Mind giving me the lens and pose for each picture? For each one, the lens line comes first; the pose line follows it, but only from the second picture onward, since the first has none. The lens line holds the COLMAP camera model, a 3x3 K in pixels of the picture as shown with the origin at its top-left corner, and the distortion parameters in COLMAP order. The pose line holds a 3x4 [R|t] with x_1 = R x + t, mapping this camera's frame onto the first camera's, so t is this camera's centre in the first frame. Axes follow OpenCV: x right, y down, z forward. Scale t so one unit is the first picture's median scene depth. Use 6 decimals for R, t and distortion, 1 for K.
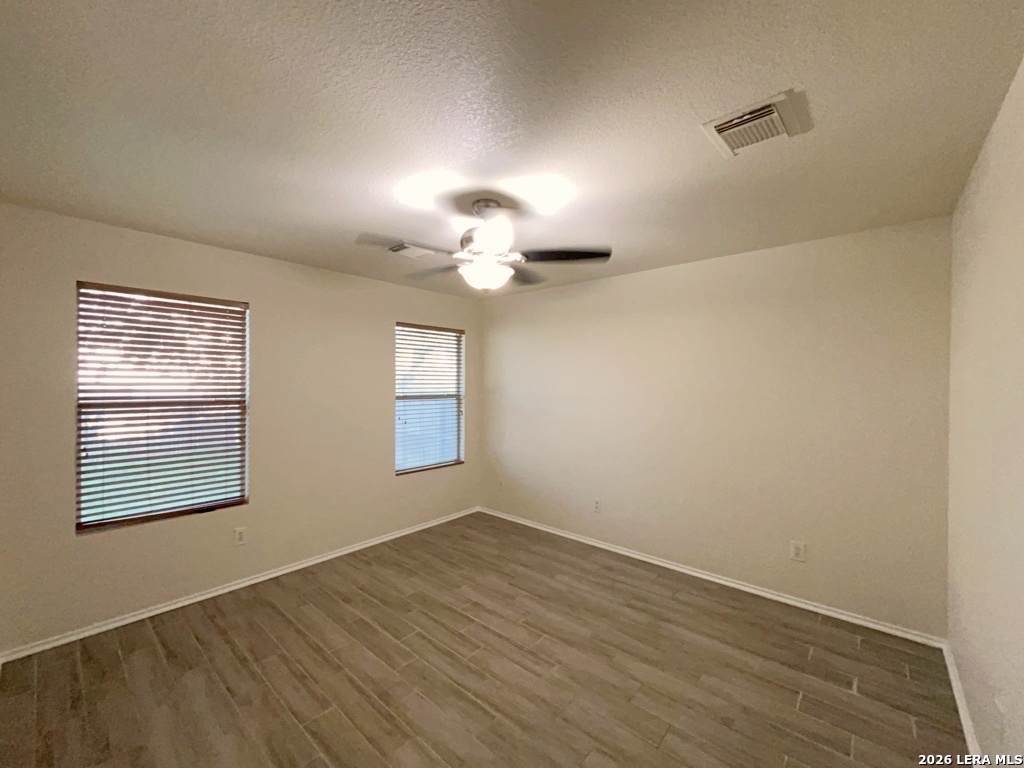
lens RADIAL K [[415.6, 0, 509.4], [0, 415.6, 382.0], [0, 0, 1]] dist [0.004077, -0.001771]
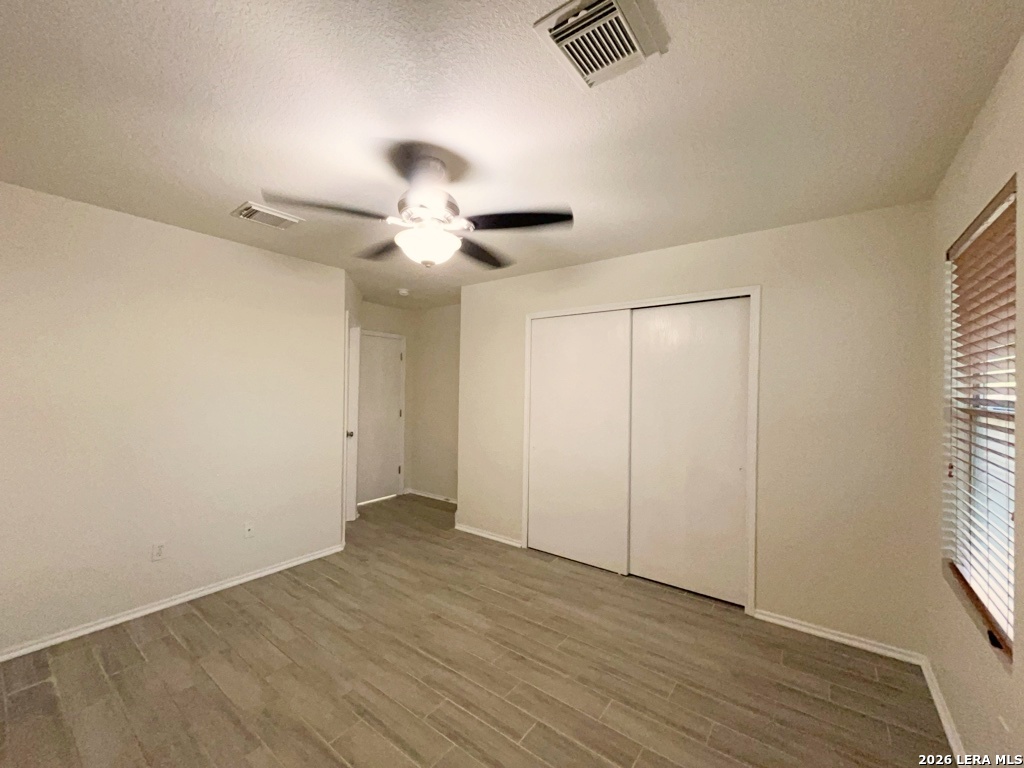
lens RADIAL K [[415.6, 0, 510.7], [0, 415.6, 384.7], [0, 0, 1]] dist [0.004077, -0.001771]
pose [[-0.996234, -0.013813, -0.085603, -0.146044], [-0.014042, 0.999899, 0.002069, 0.020295], [0.085566, 0.003263, -0.996327, 1.747263]]
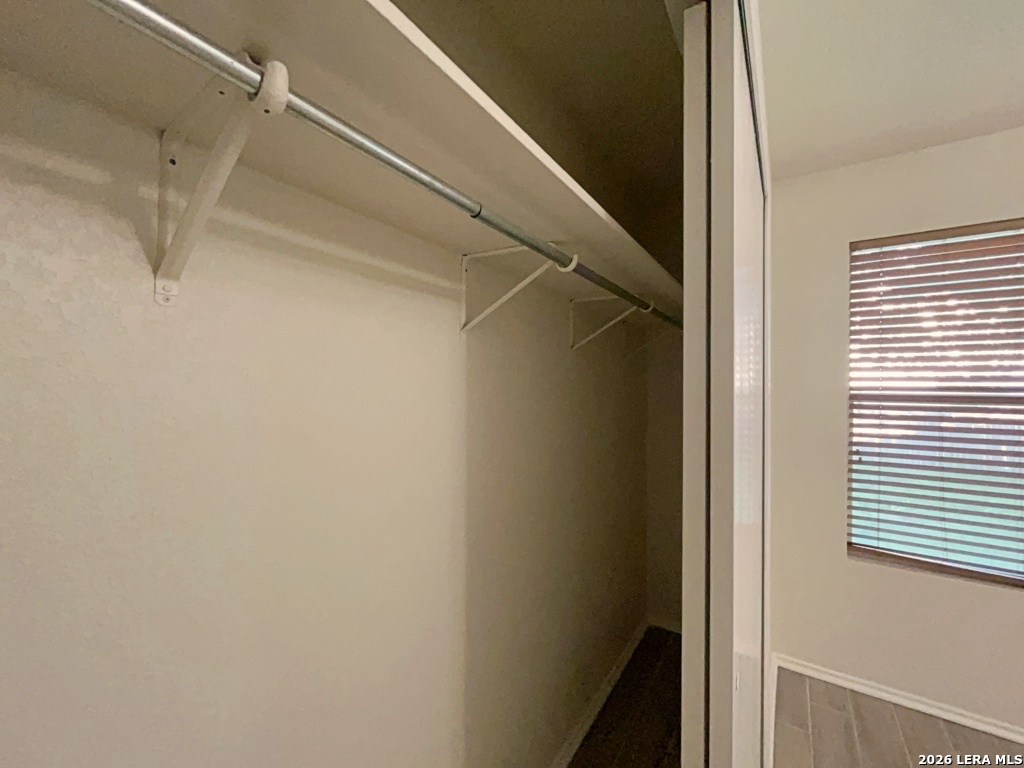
lens RADIAL K [[415.6, 0, 507.8], [0, 415.6, 383.2], [0, 0, 1]] dist [0.004077, -0.001771]
pose [[0.136694, 0.001407, -0.990612, -0.323521], [-0.007627, 0.999971, 0.000368, 0.035136], [0.990584, 0.007505, 0.136701, 0.229681]]
